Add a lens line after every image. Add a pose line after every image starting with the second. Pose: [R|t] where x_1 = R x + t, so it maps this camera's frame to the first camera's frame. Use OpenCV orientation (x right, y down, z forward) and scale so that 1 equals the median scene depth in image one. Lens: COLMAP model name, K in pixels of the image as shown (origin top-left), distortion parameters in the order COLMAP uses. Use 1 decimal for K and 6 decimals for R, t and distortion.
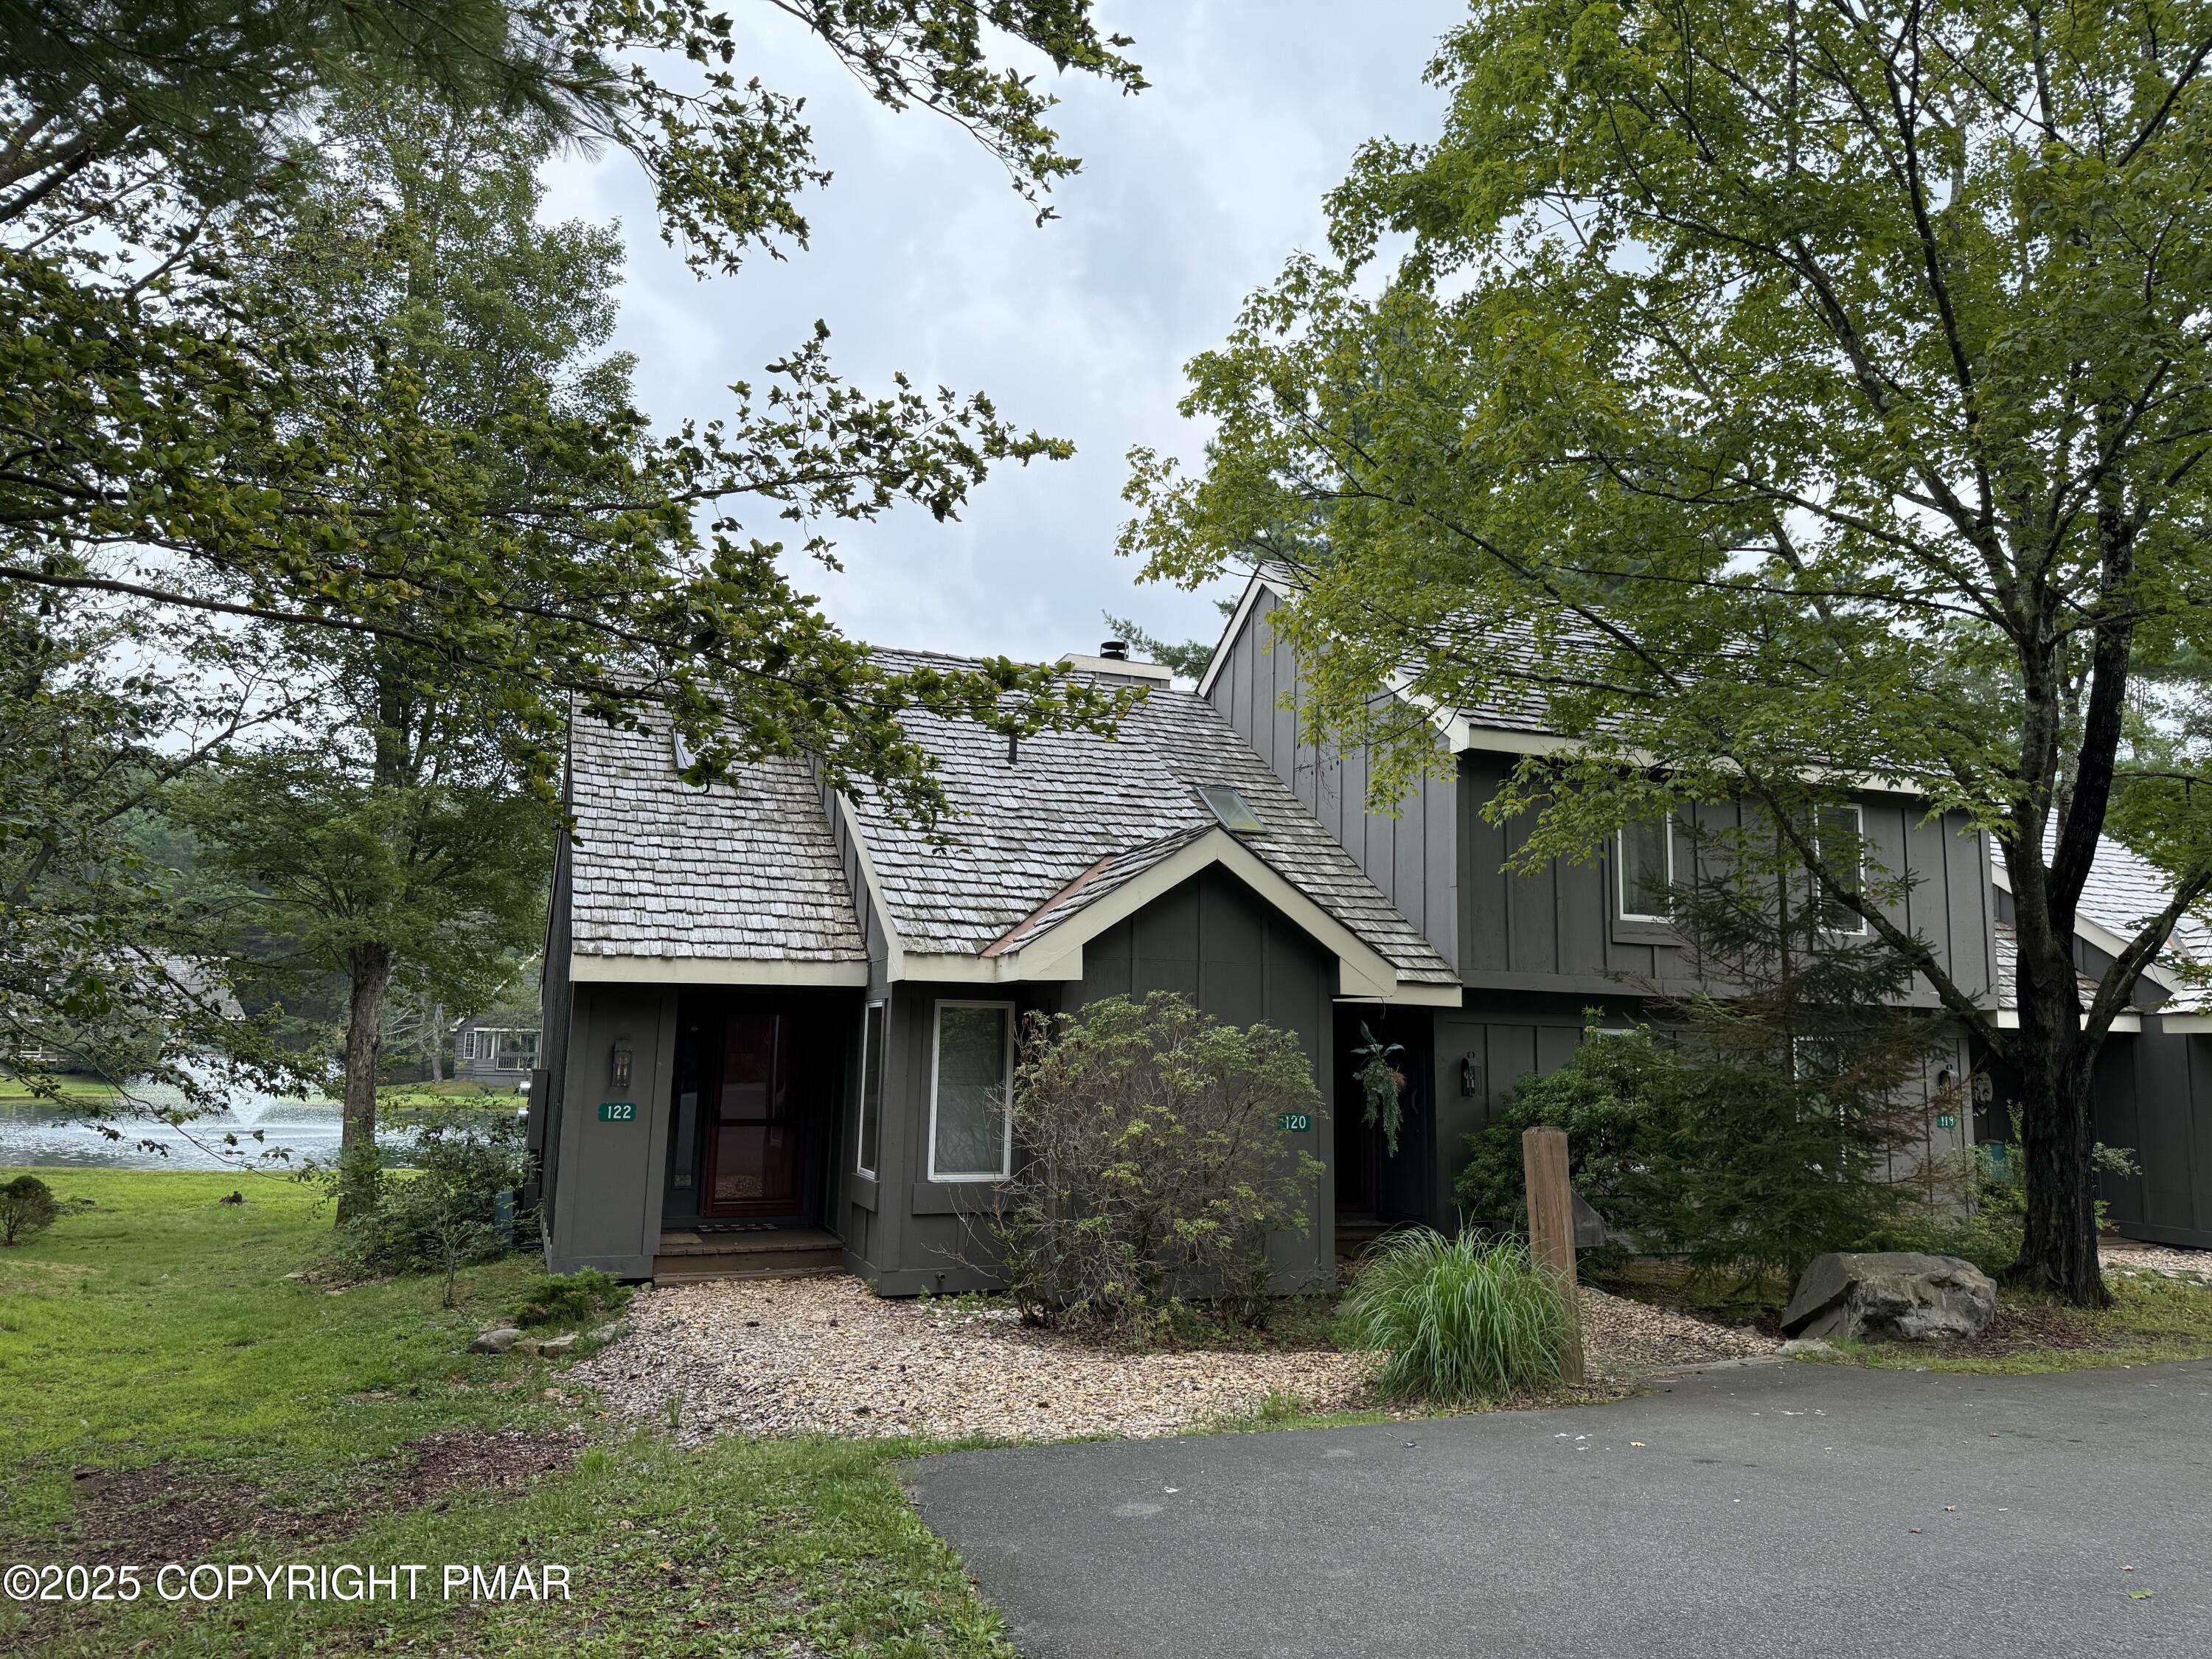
lens RADIAL K [[1574.3, 0, 1106.0], [0, 1574.3, 829.5], [0, 0, 1]] dist [0.133562, -0.235110]
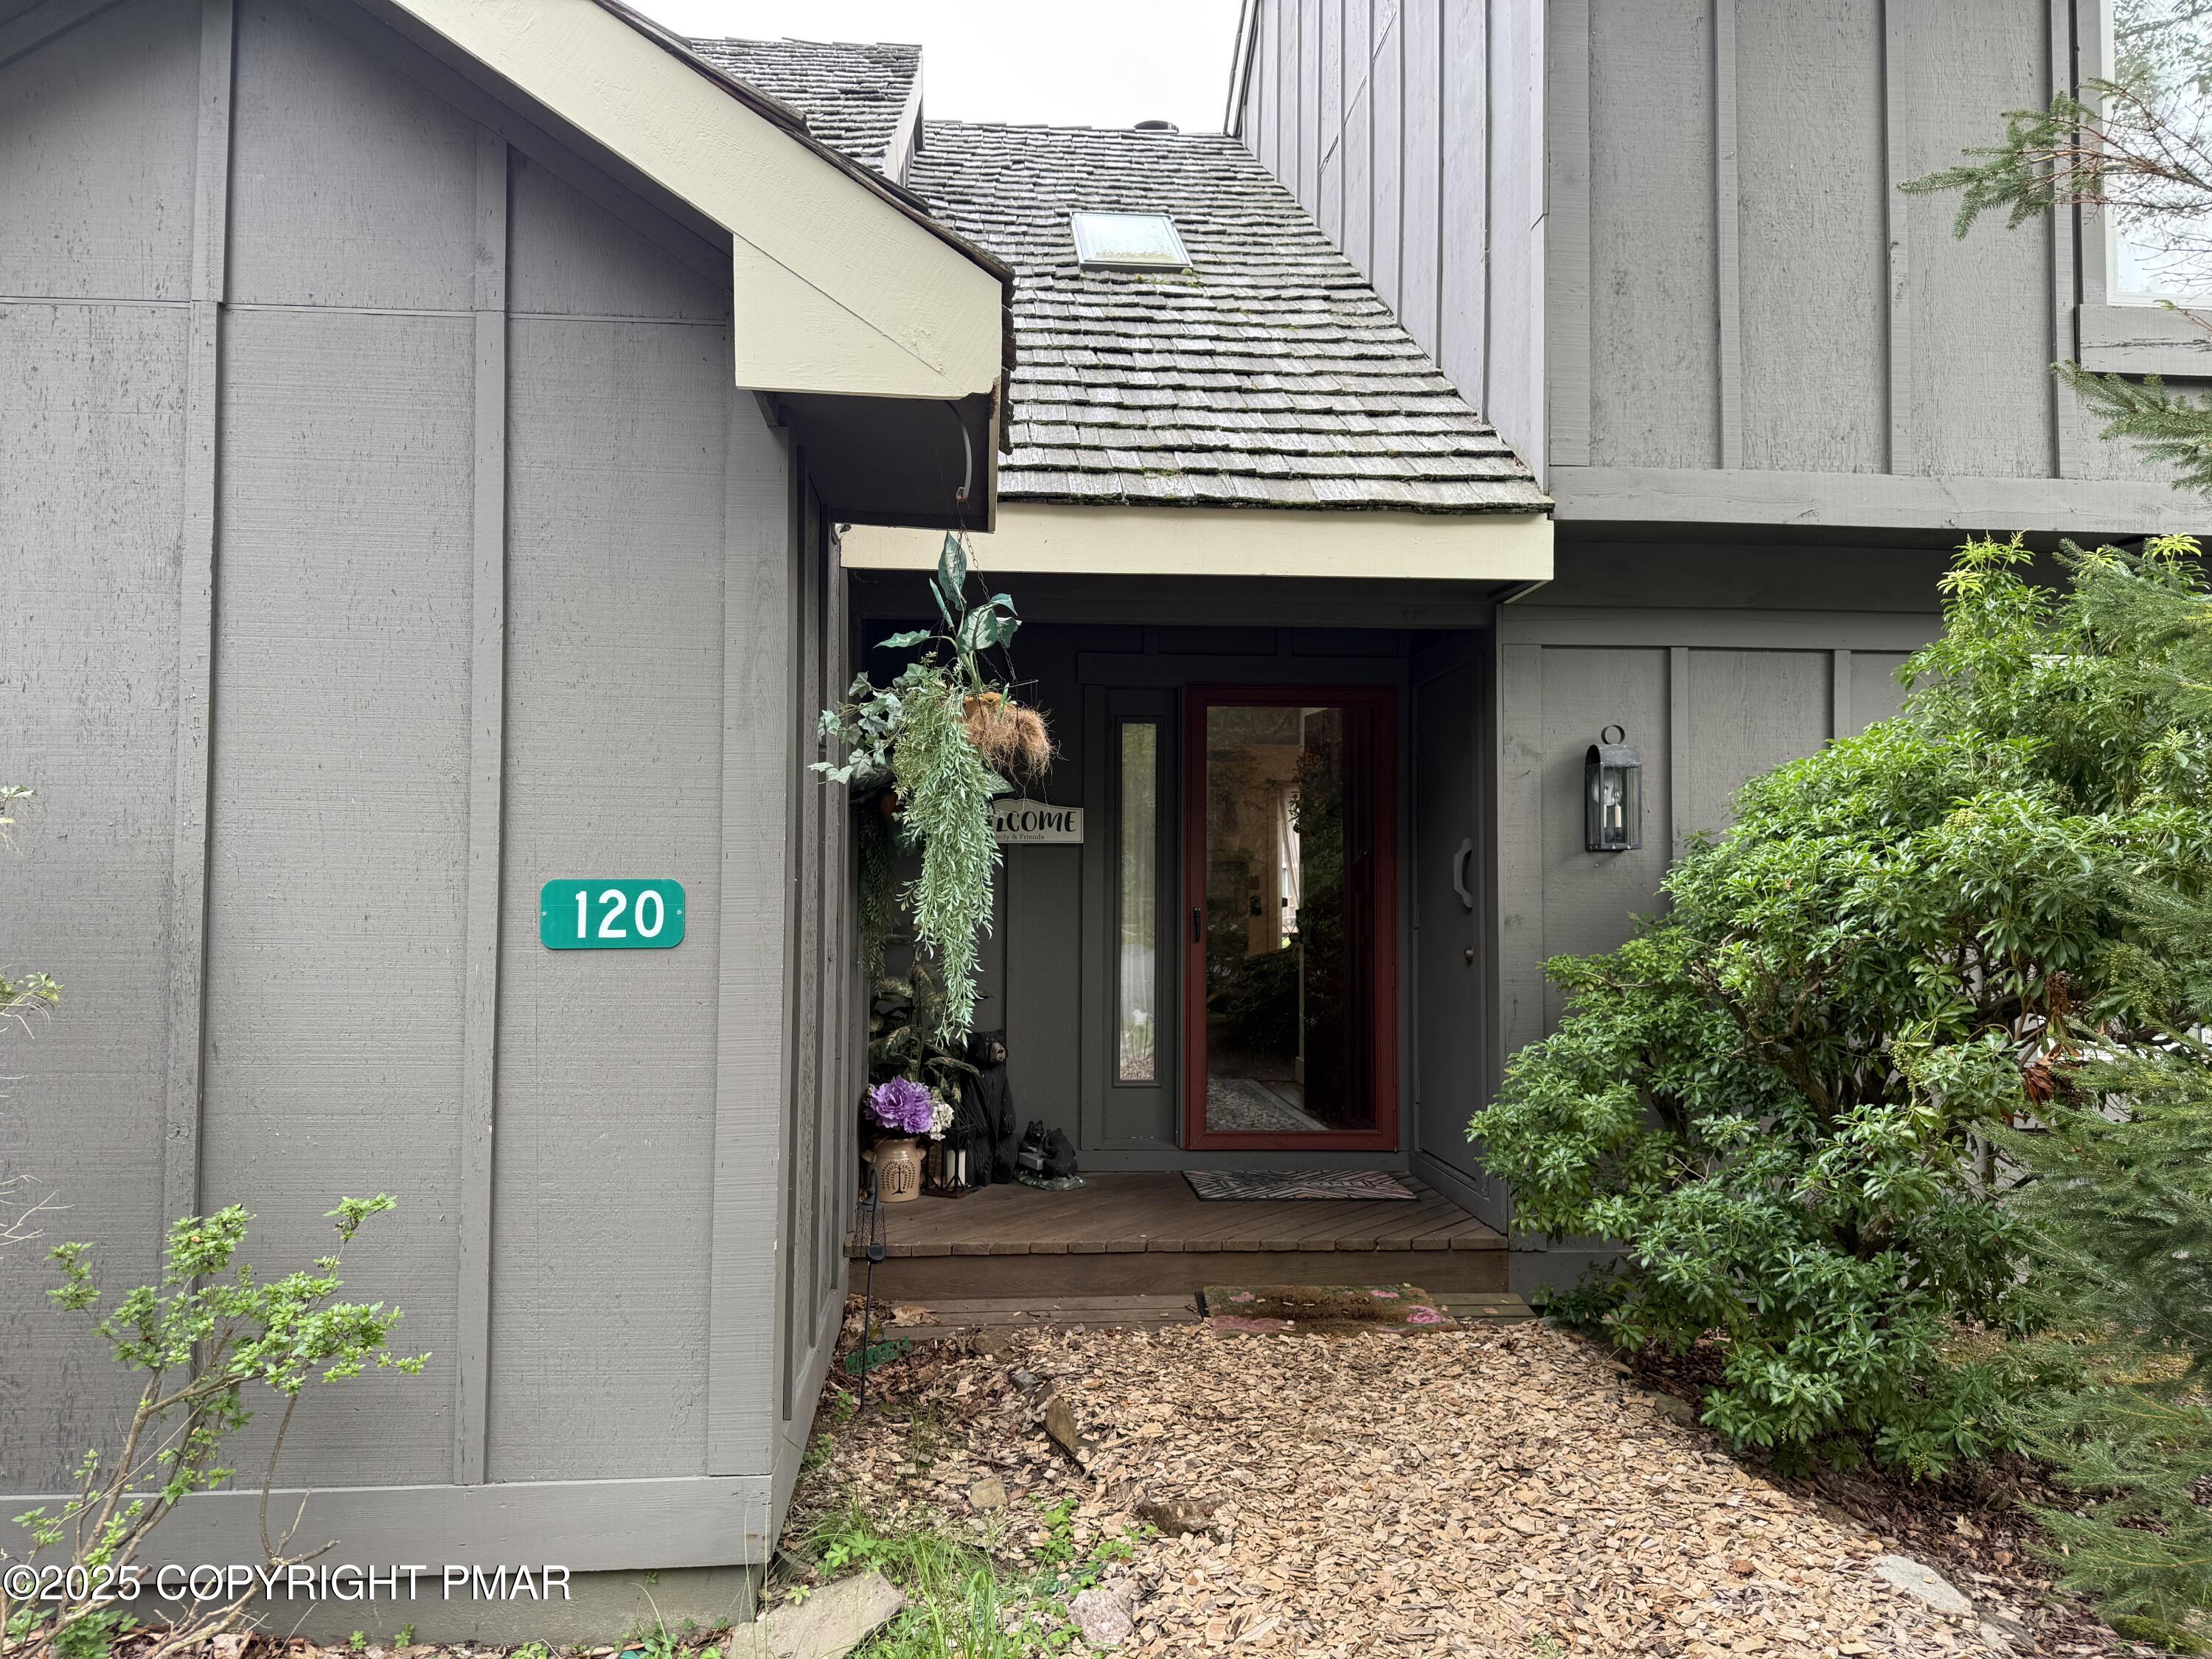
lens RADIAL K [[1574.3, 0, 1106.0], [0, 1574.3, 829.5], [0, 0, 1]] dist [0.133562, -0.235110]
pose [[0.959312, -0.026134, -0.281135, 0.259123], [0.053441, 0.994515, 0.089907, 0.146733], [0.277244, -0.101273, 0.955447, 0.745080]]
